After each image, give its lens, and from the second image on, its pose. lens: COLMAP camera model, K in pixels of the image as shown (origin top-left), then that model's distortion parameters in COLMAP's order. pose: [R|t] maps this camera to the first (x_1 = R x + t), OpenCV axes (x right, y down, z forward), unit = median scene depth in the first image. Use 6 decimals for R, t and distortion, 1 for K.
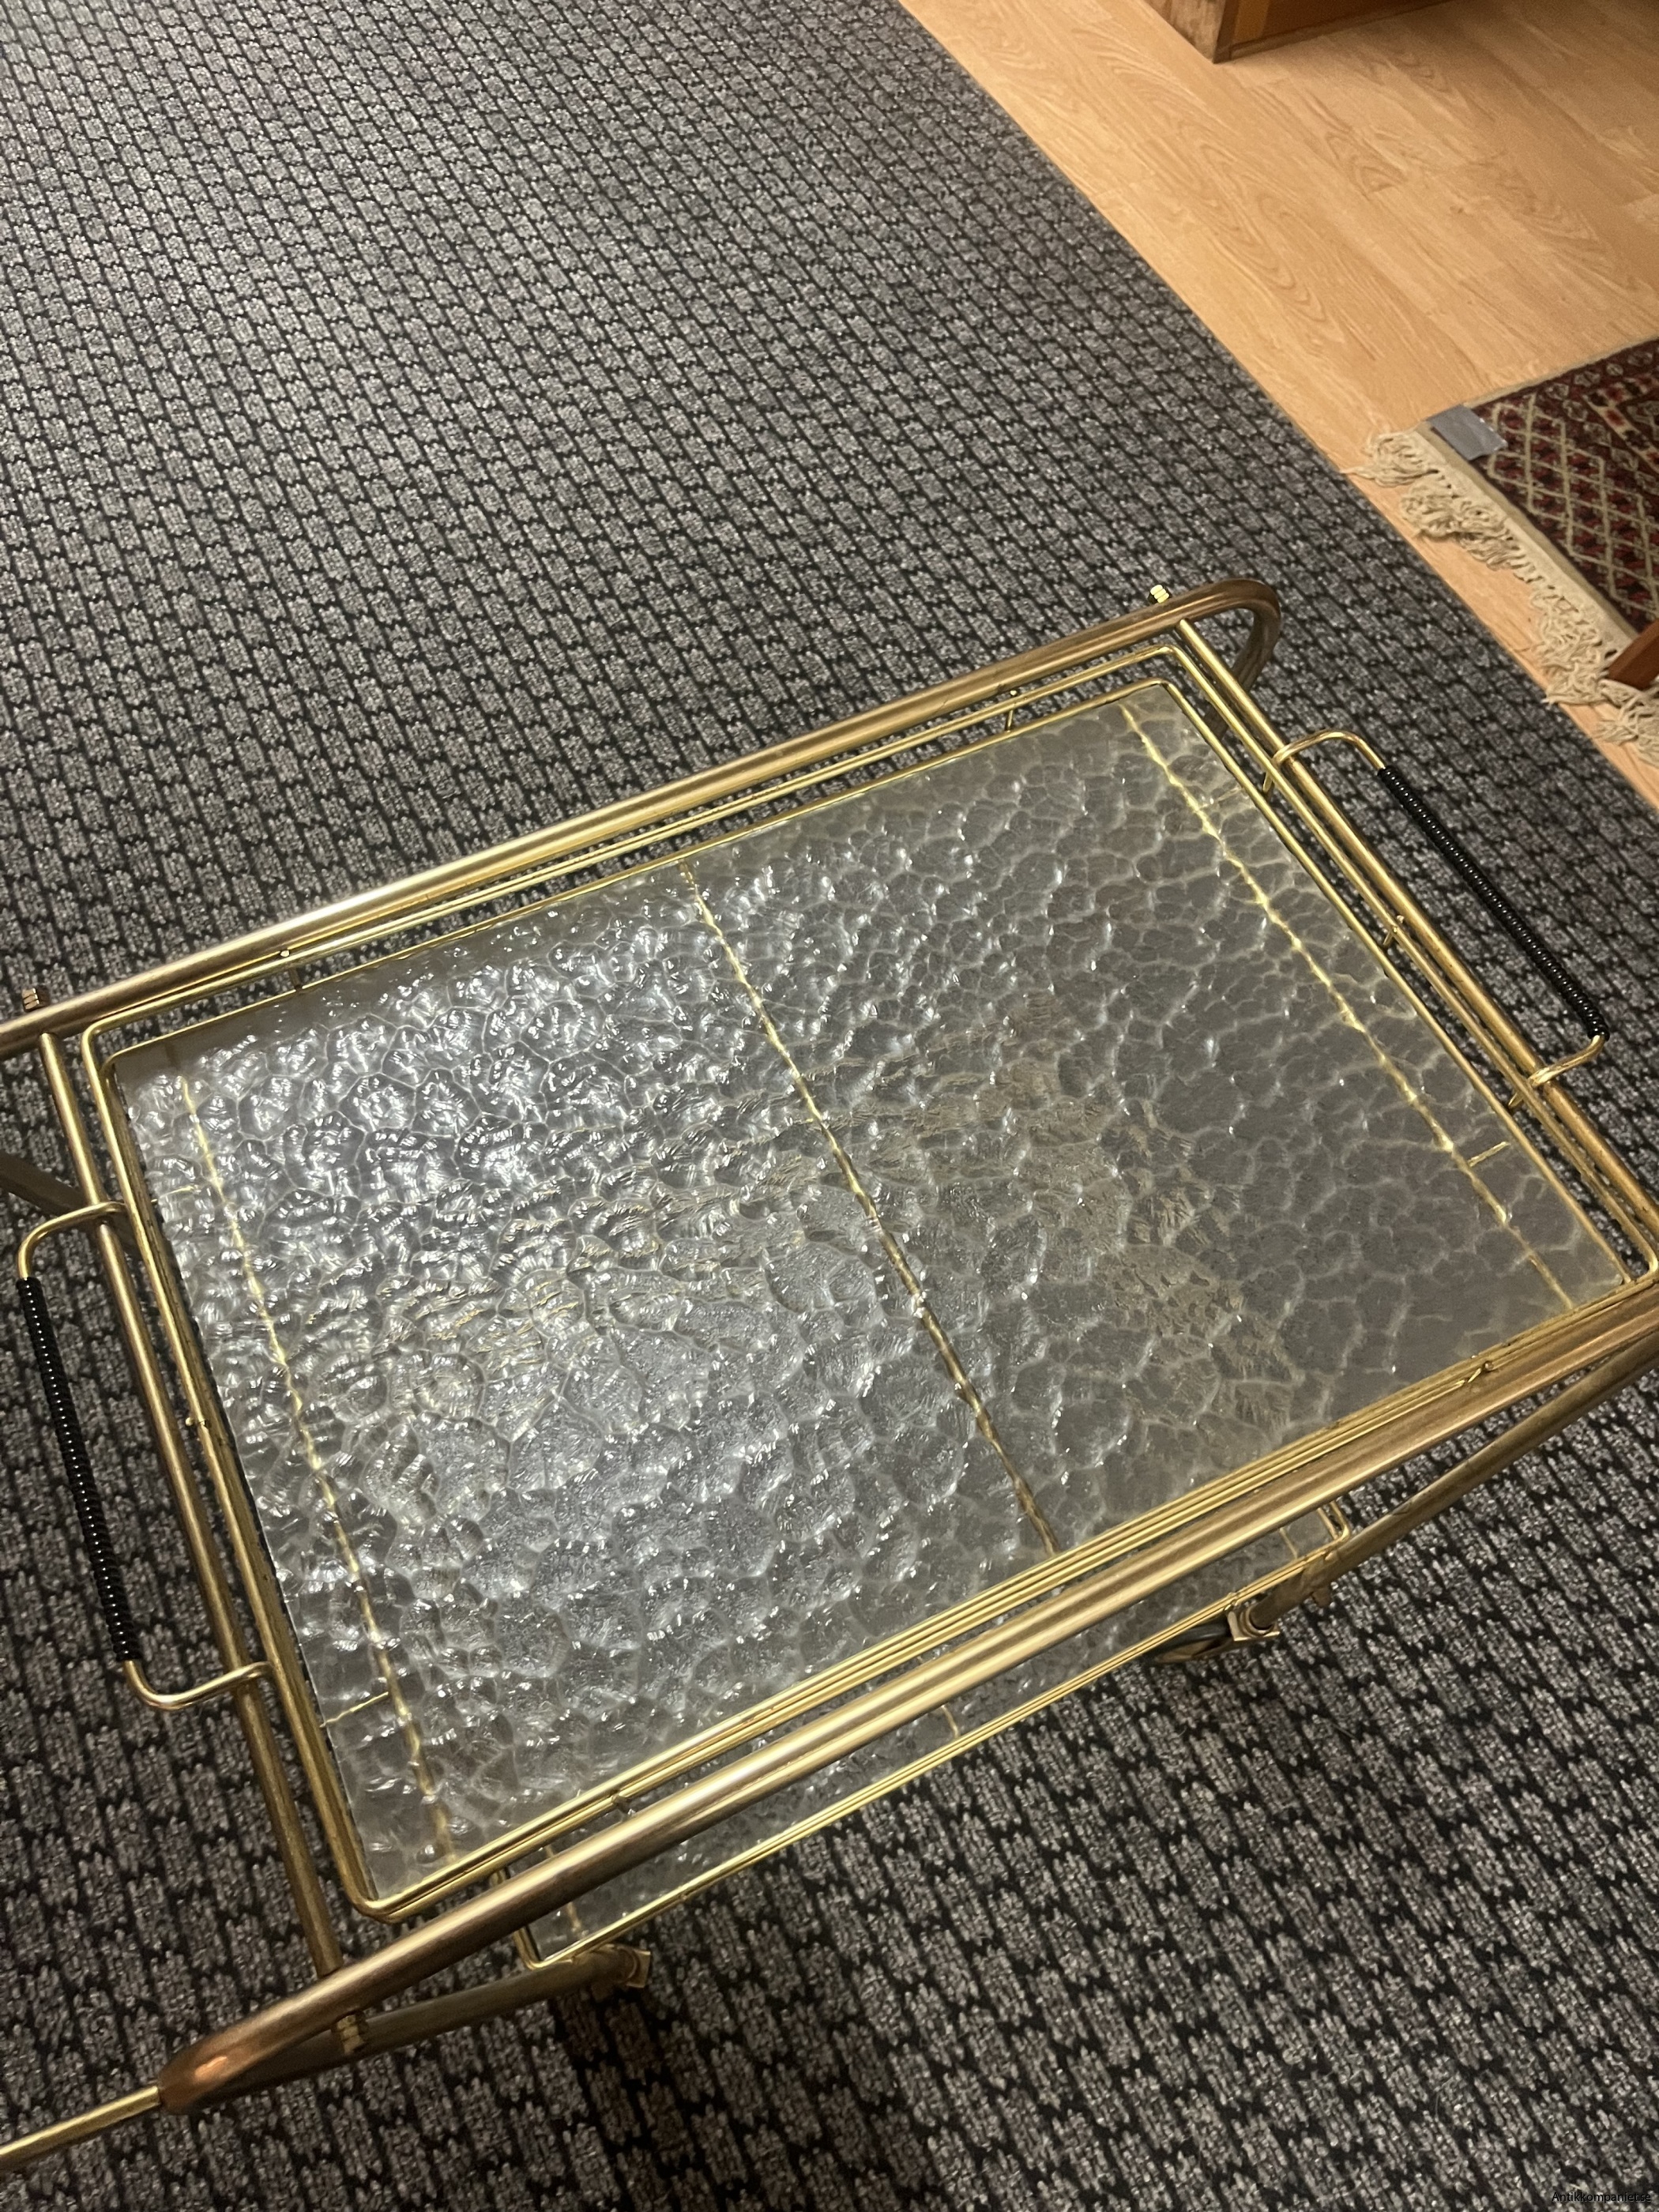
lens RADIAL K [[1698.7, 0, 853.3], [0, 1698.7, 1120.1], [0, 0, 1]] dist [0.047061, -0.090506]
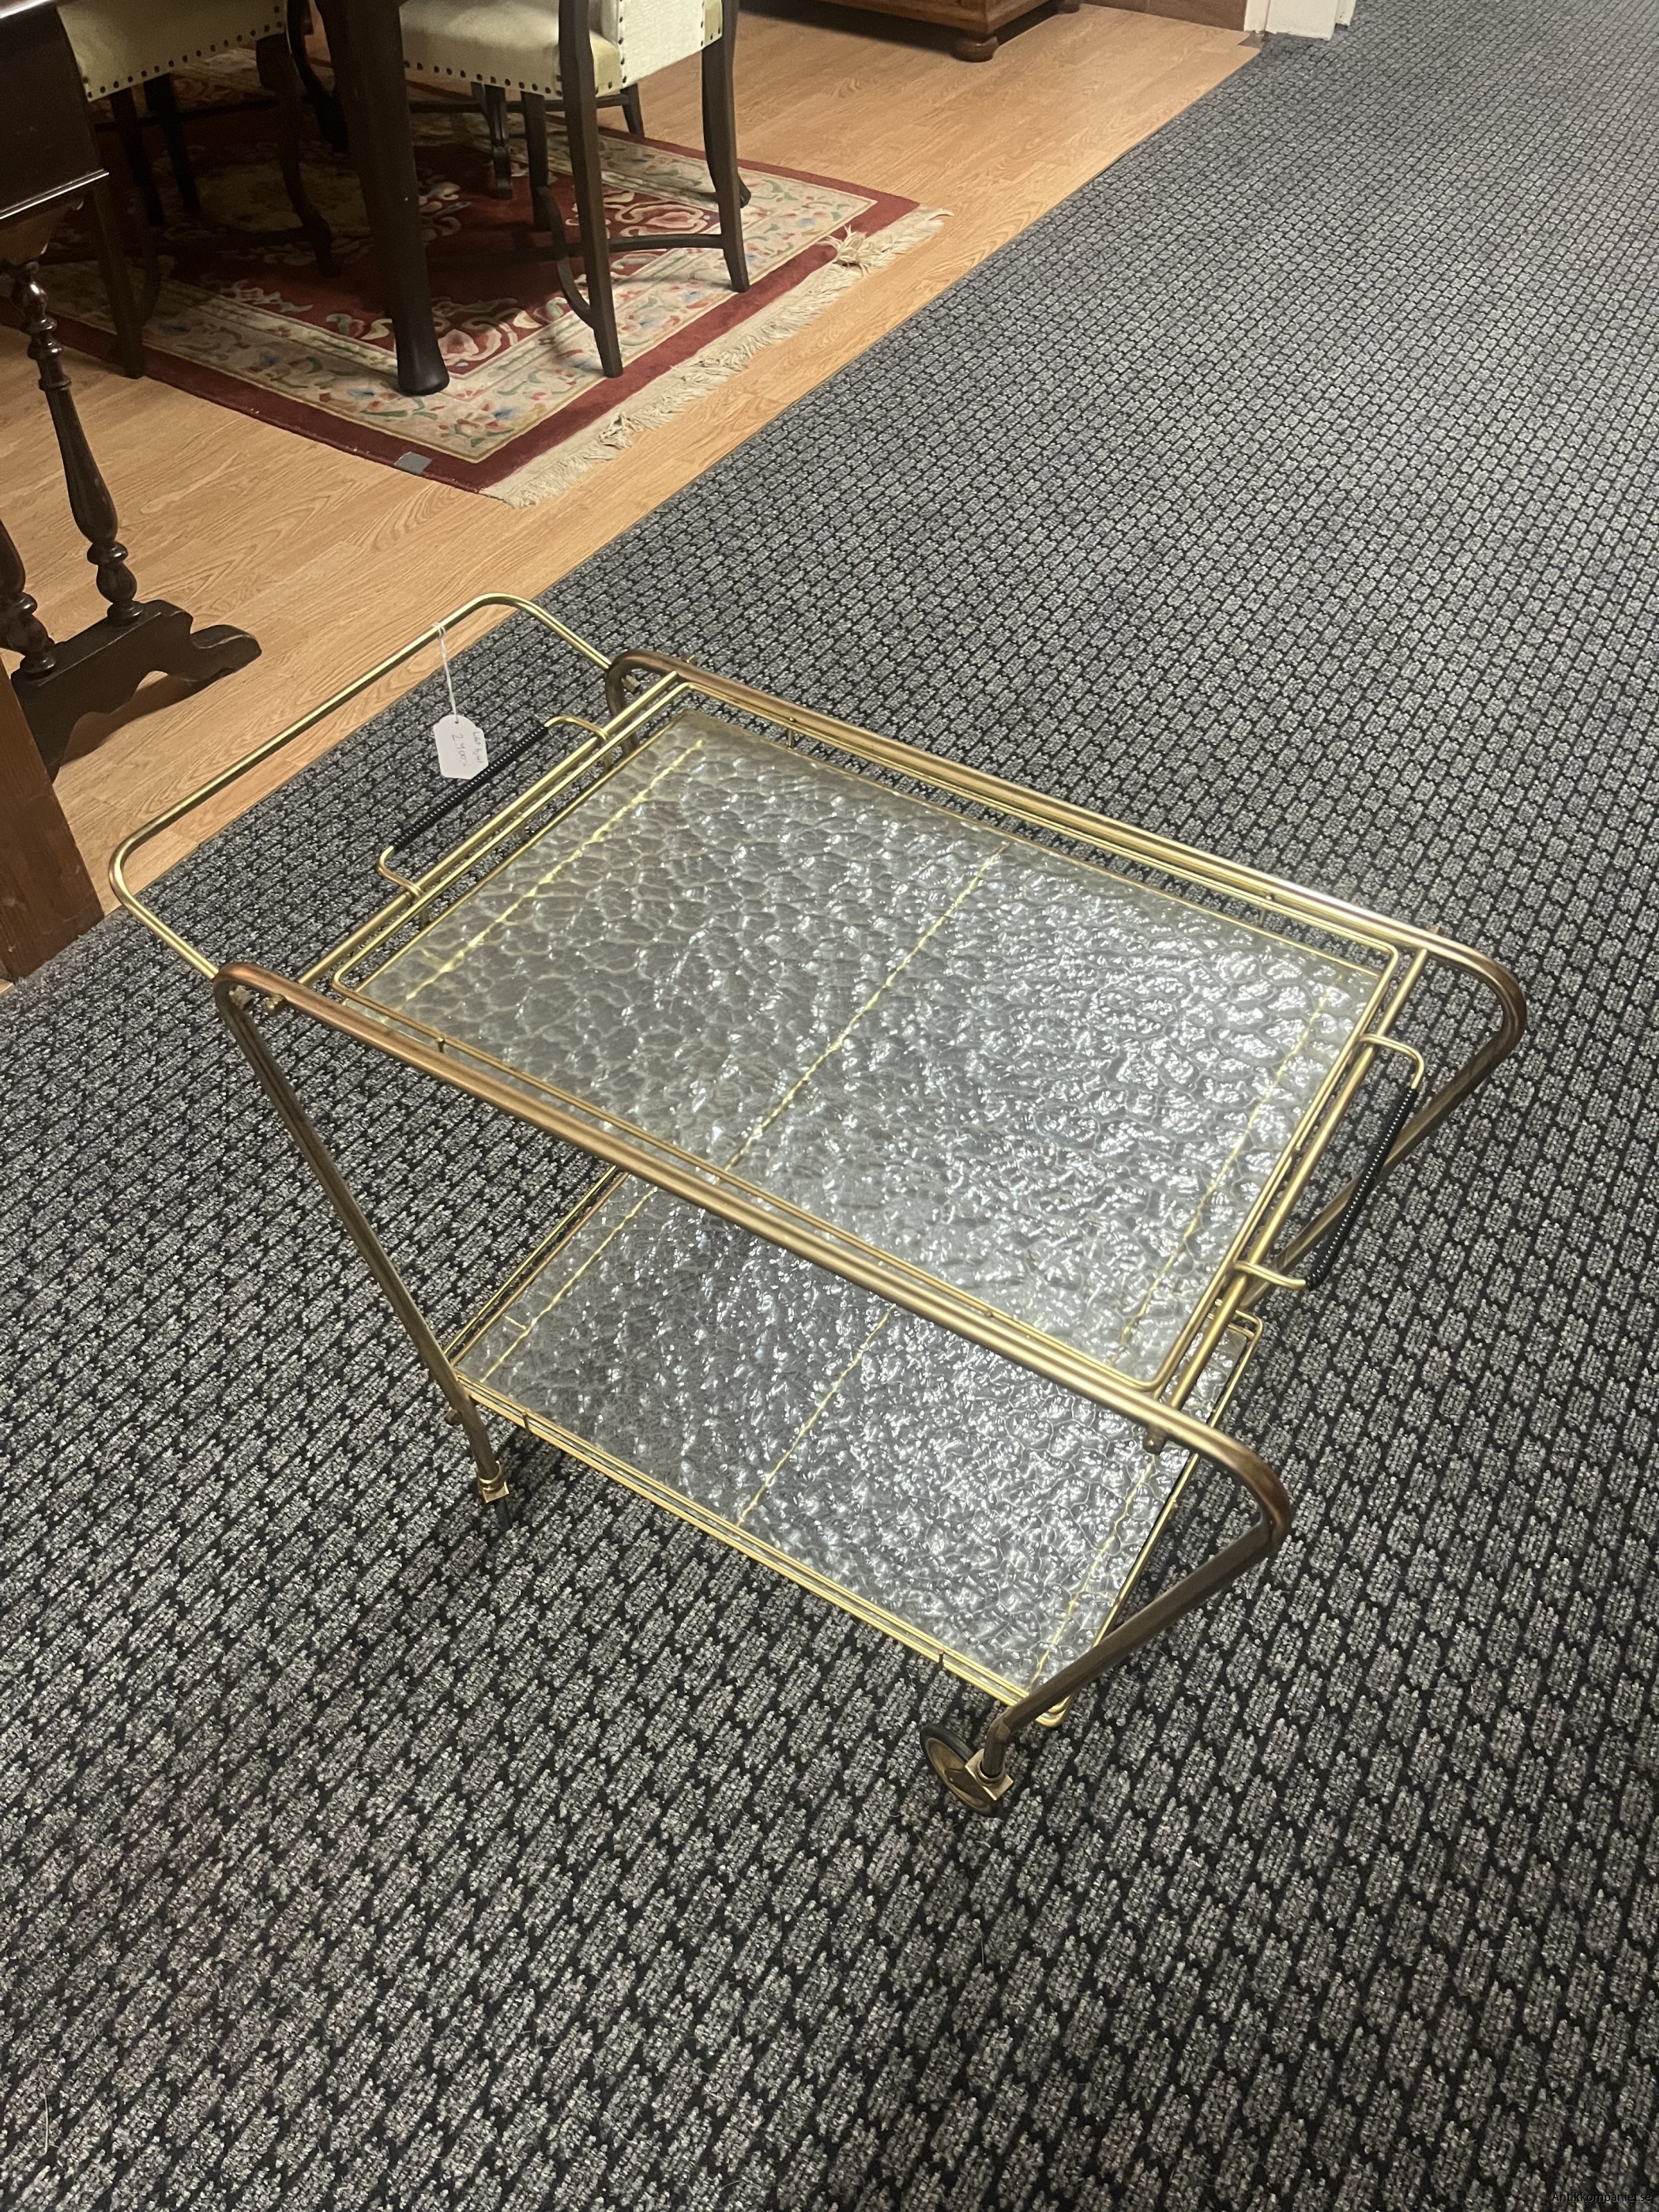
lens RADIAL K [[1698.7, 0, 820.3], [0, 1698.7, 1093.3], [0, 0, 1]] dist [0.047061, -0.090506]
pose [[0.534454, 0.610486, -0.584522, 0.548749], [-0.737699, 0.674467, 0.029916, 0.048727], [0.412504, 0.415213, 0.810826, -0.107414]]
